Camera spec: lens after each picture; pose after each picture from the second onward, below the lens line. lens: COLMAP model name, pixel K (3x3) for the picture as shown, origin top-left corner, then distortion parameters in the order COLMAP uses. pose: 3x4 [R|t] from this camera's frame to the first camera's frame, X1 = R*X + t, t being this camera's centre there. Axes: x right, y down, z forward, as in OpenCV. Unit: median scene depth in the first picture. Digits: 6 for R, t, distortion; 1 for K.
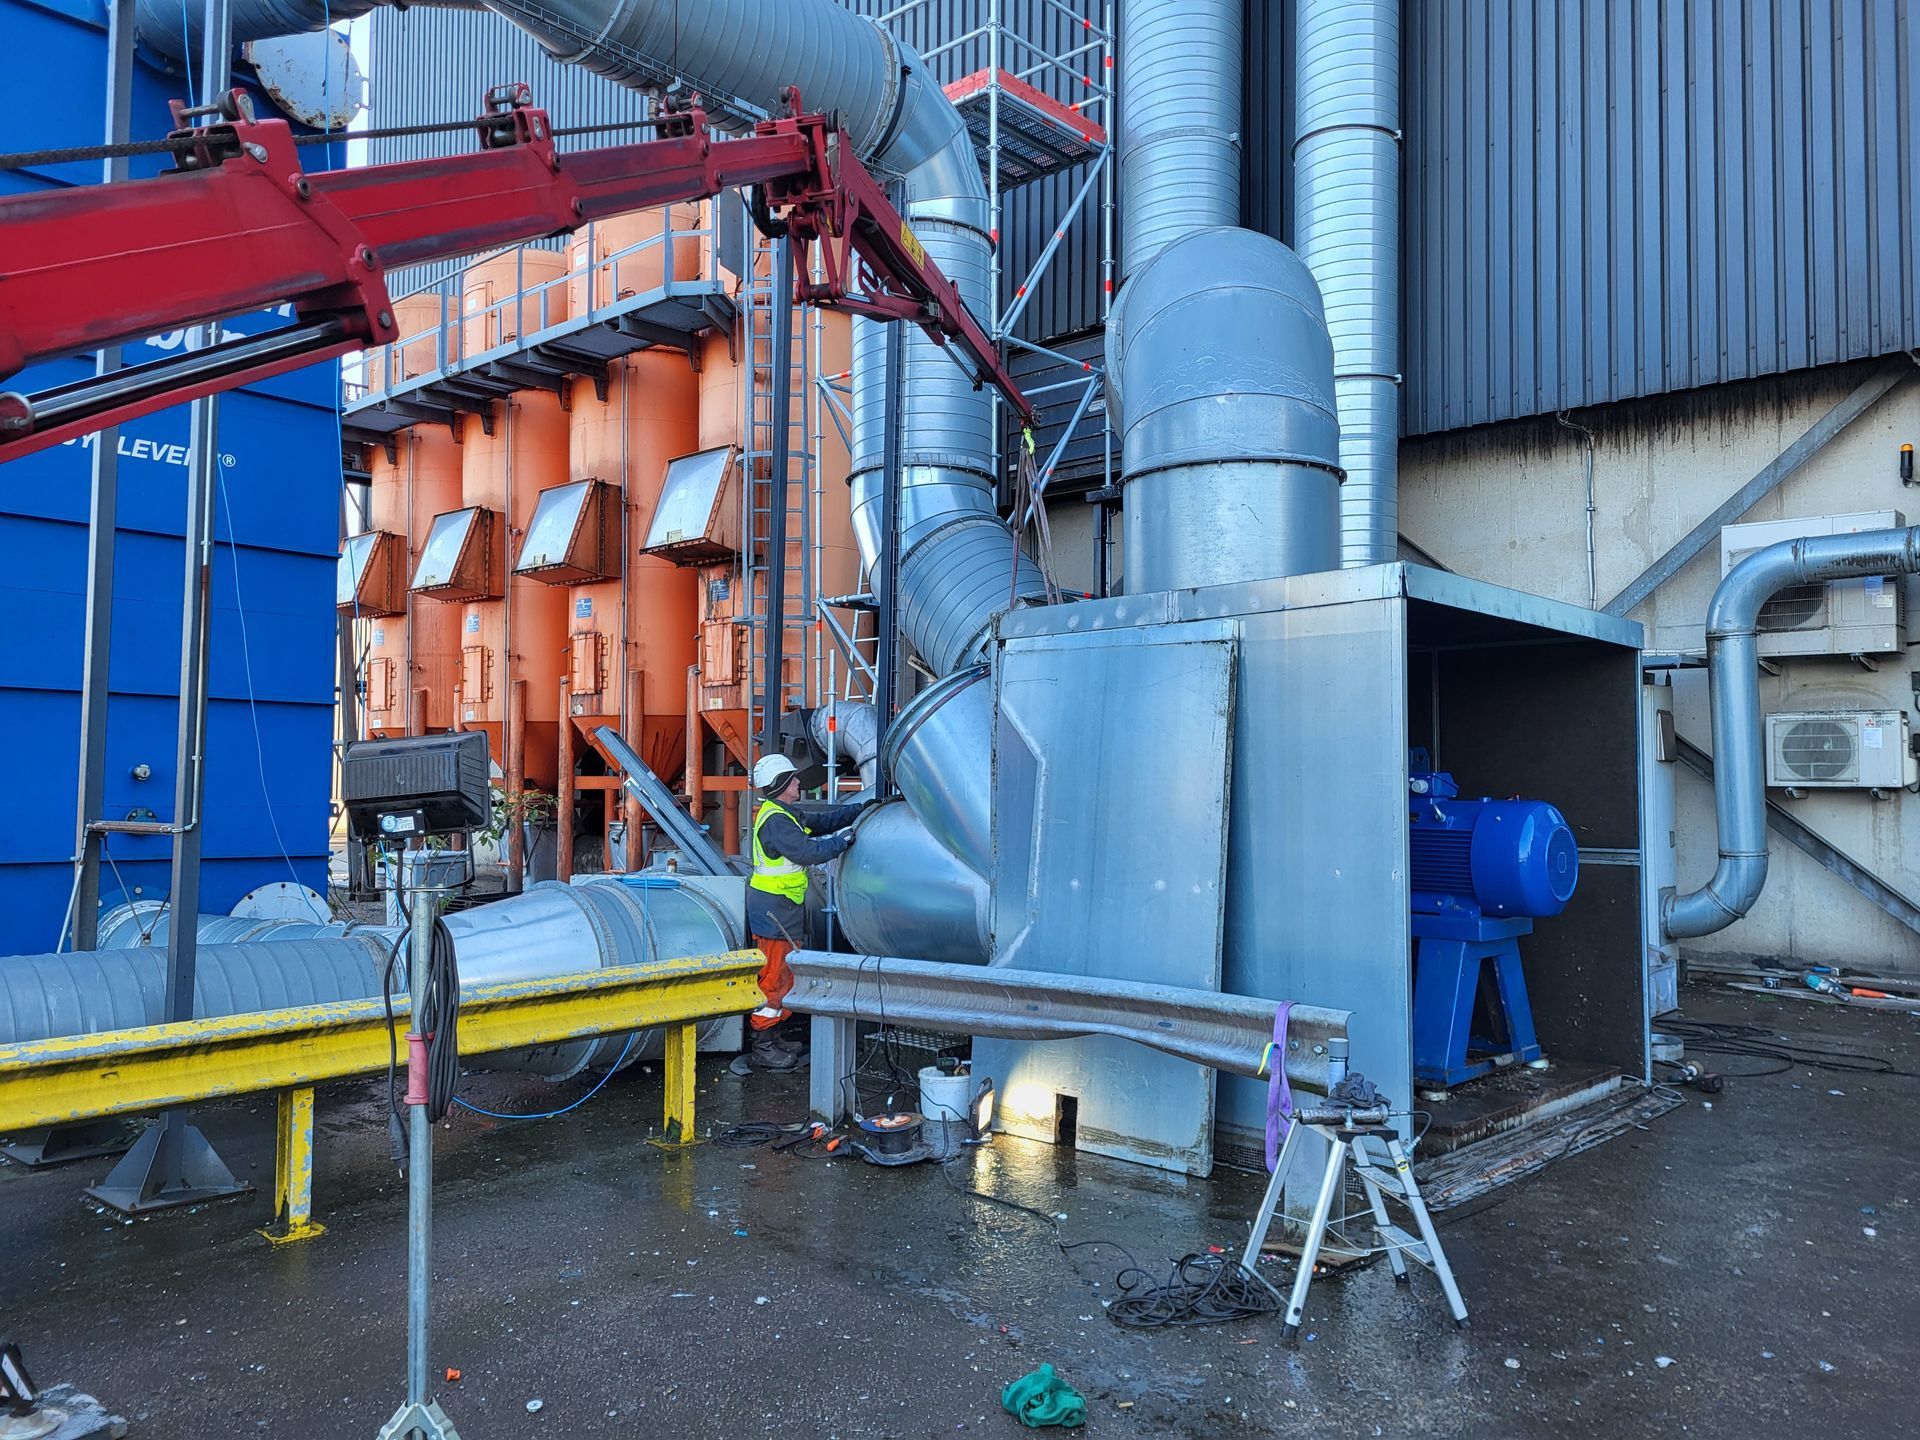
lens RADIAL K [[1440.1, 0, 944.0], [0, 1440.1, 714.1], [0, 0, 1]] dist [0.062120, -0.048008]
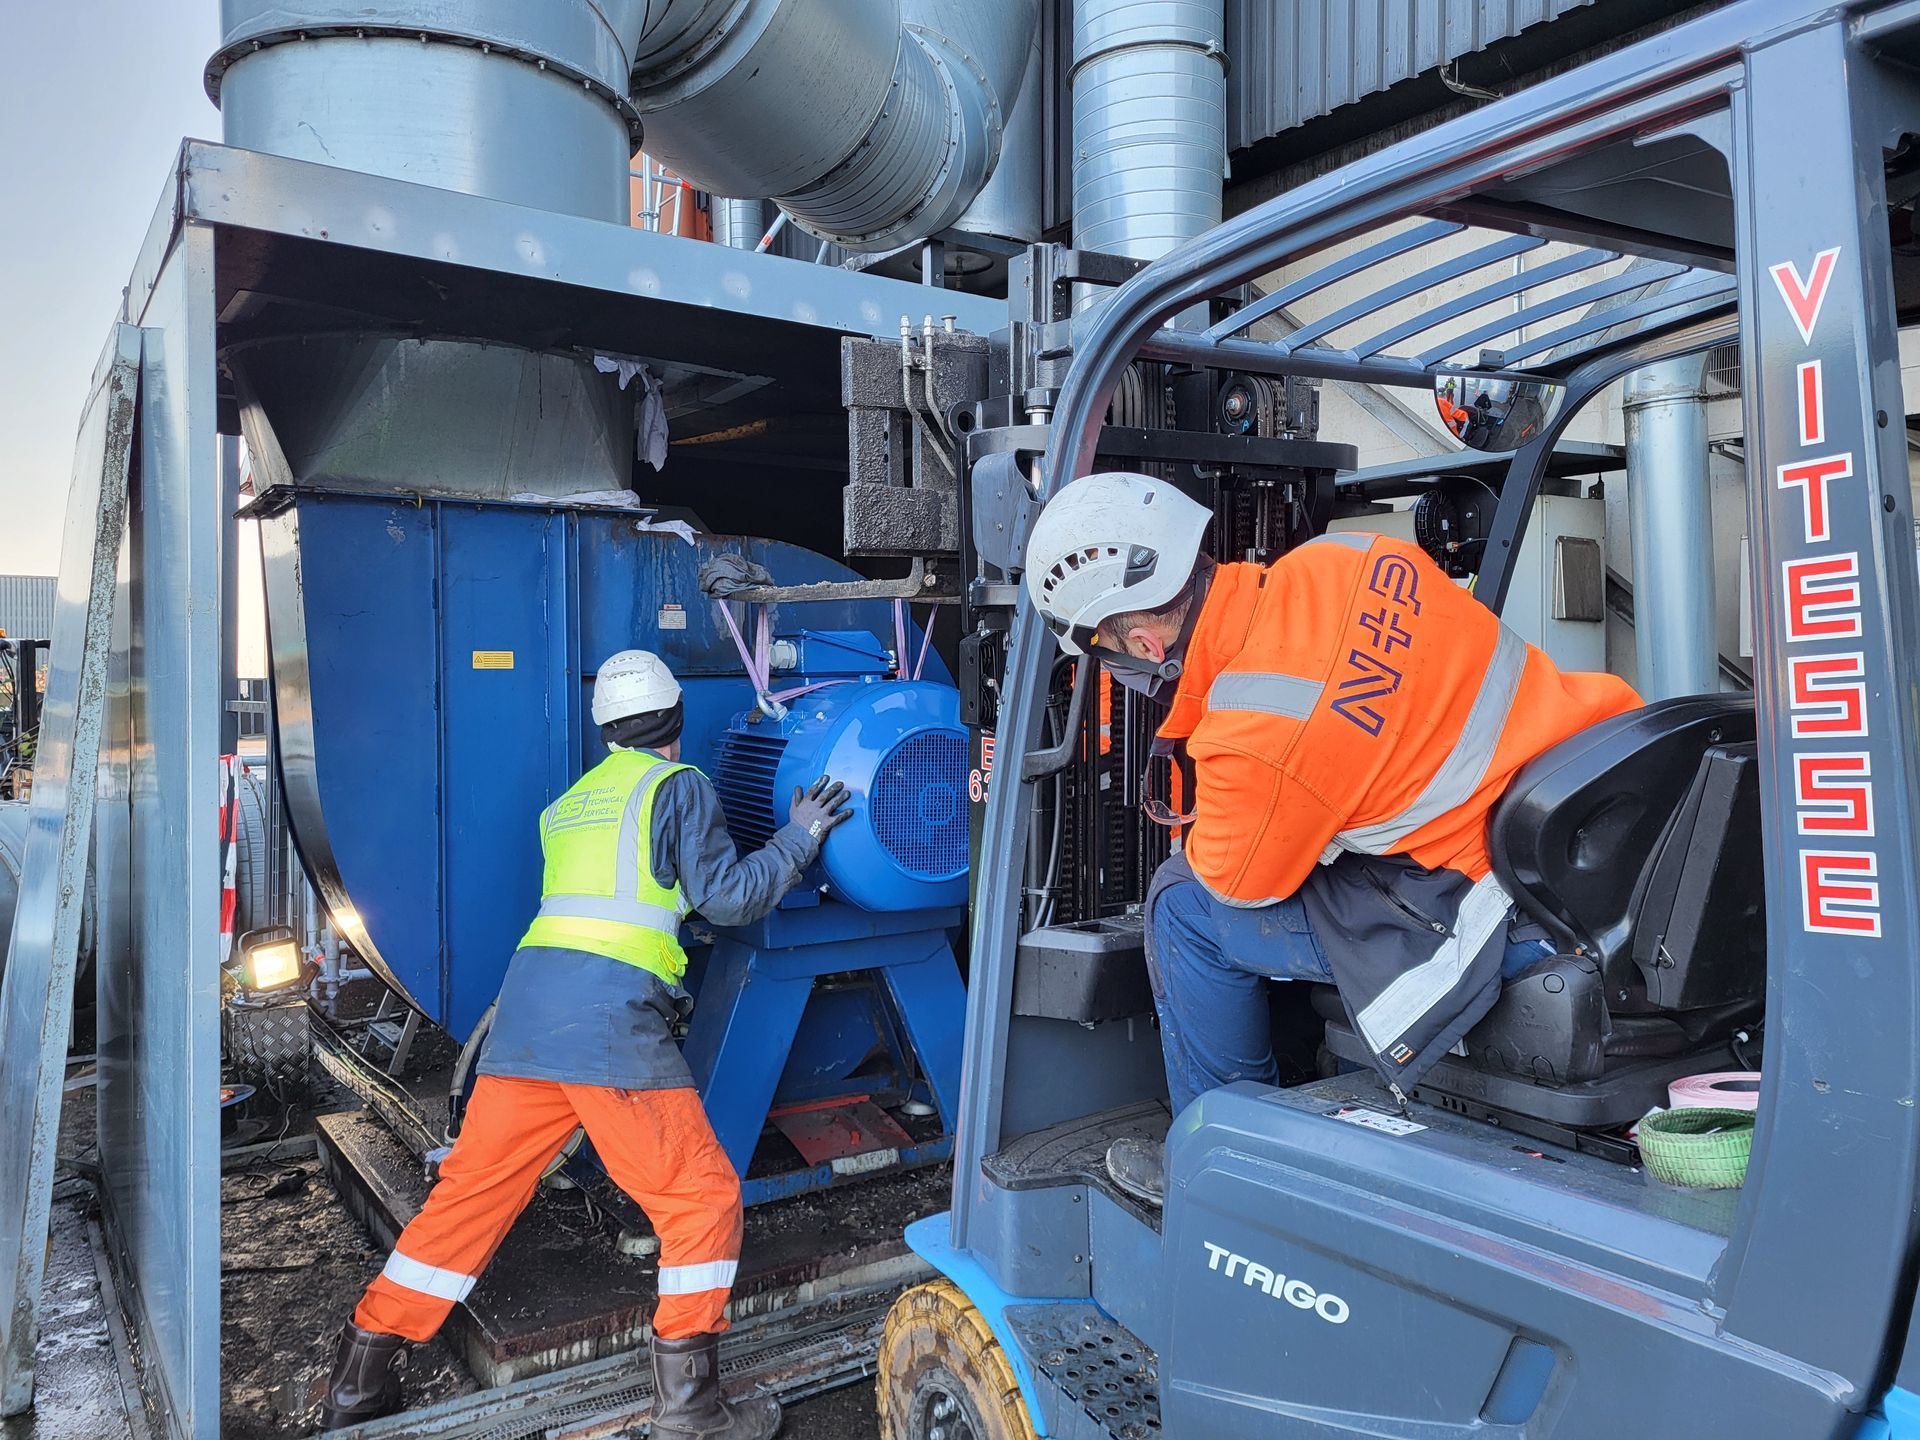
lens RADIAL K [[1440.1, 0, 963.3], [0, 1440.1, 712.1], [0, 0, 1]] dist [0.062120, -0.048008]
pose [[0.979258, -0.005715, -0.202534, 0.363073], [0.019635, 0.997574, 0.066785, 0.024993], [0.201662, -0.069376, 0.976995, 0.339422]]
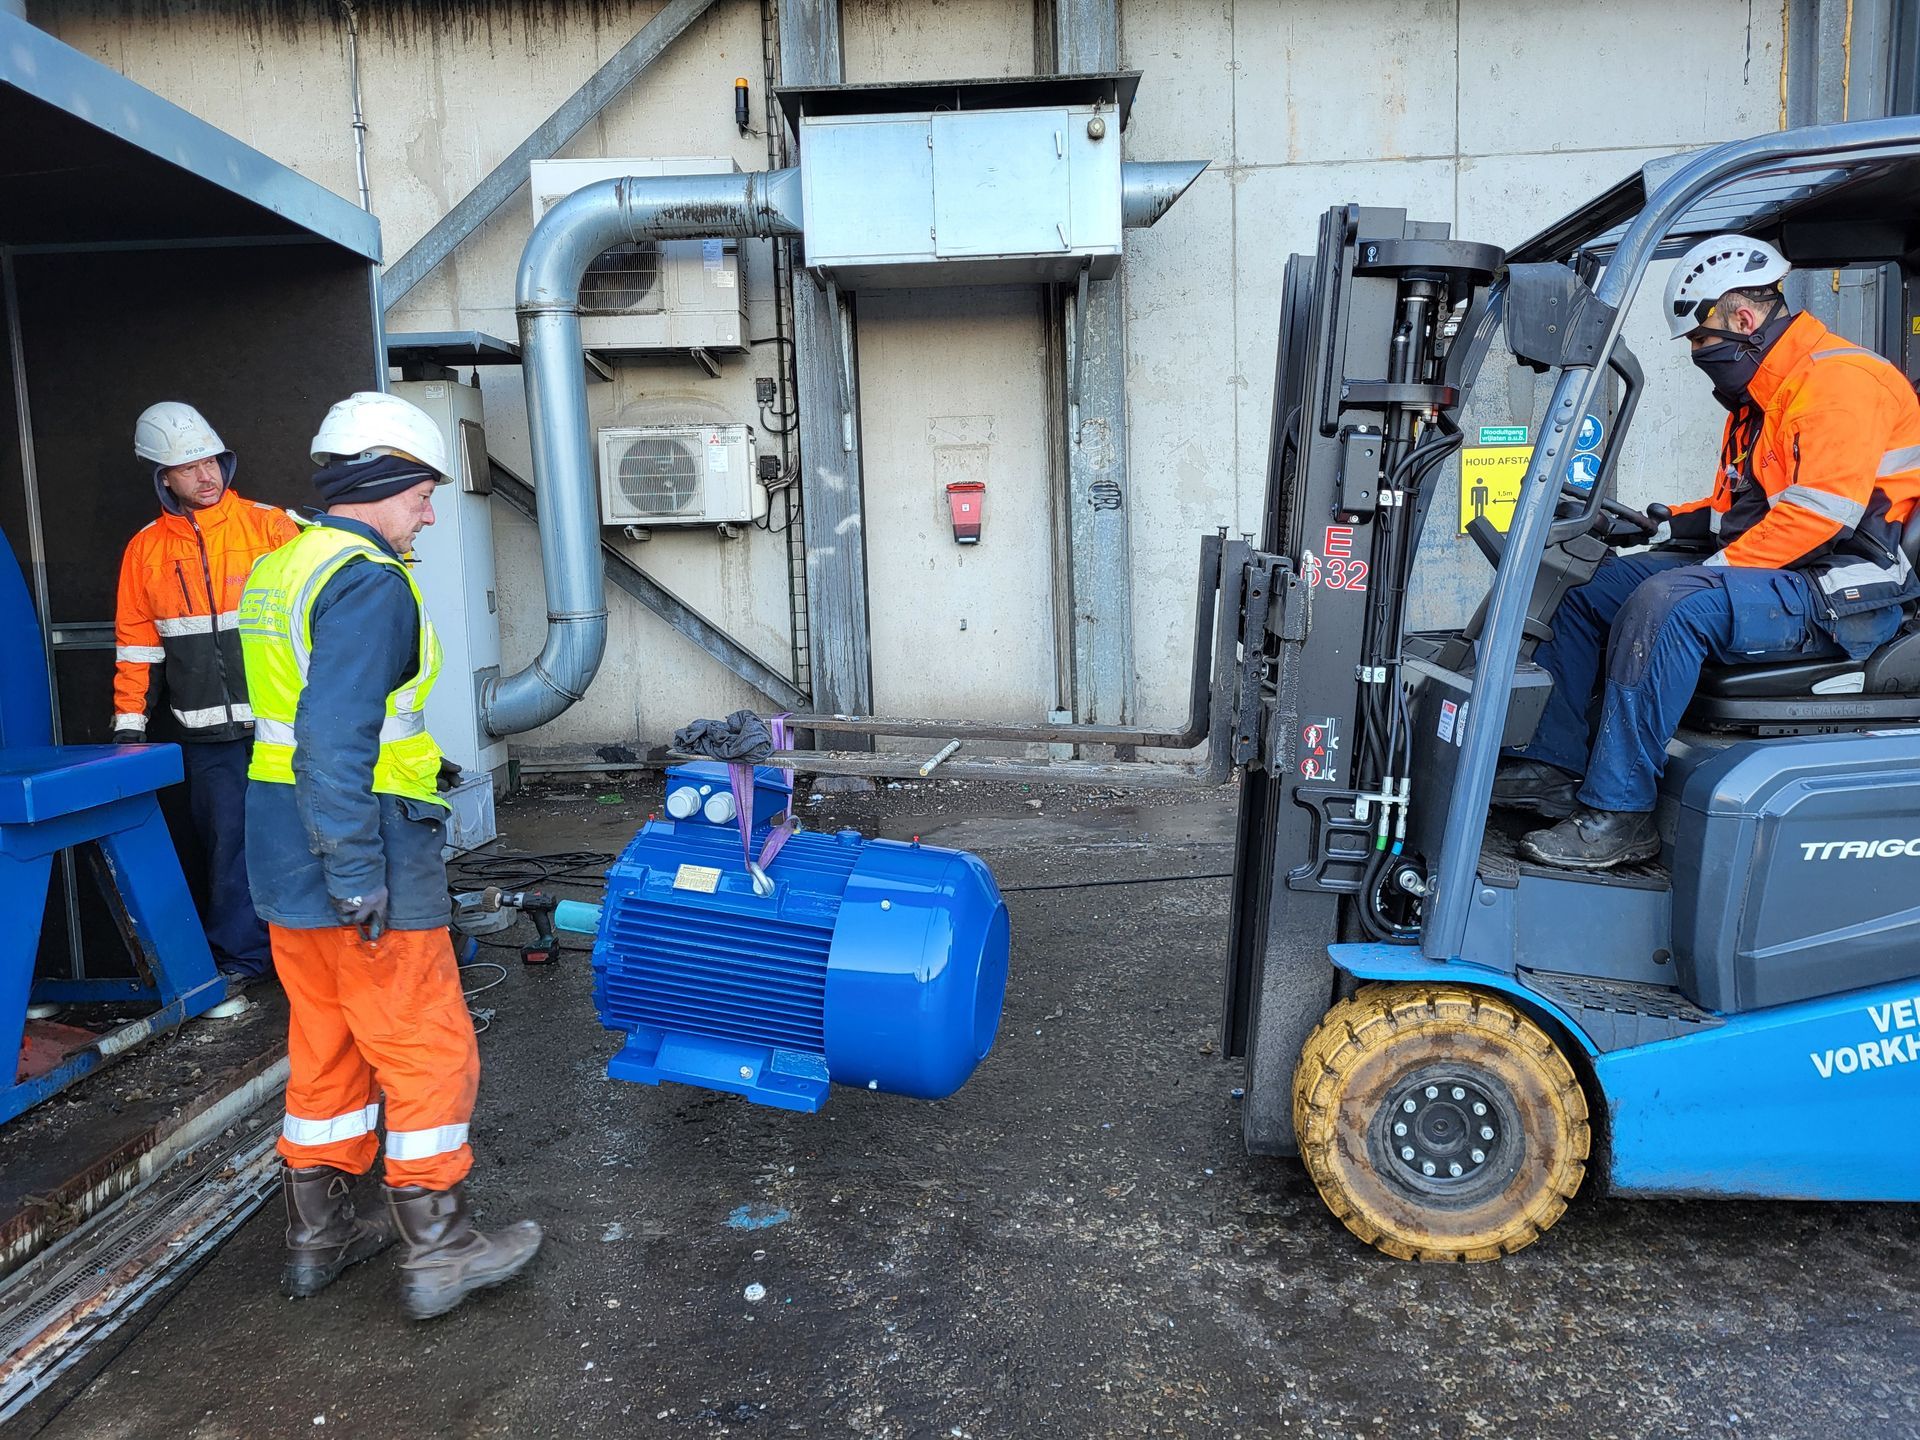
lens RADIAL K [[1440.1, 0, 958.3], [0, 1440.1, 706.6], [0, 0, 1]] dist [0.062120, -0.048008]
pose [[0.743728, -0.098156, 0.661237, 0.188425], [0.004607, 0.989890, 0.141761, 0.035912], [-0.668466, -0.102385, 0.736661, 0.303748]]
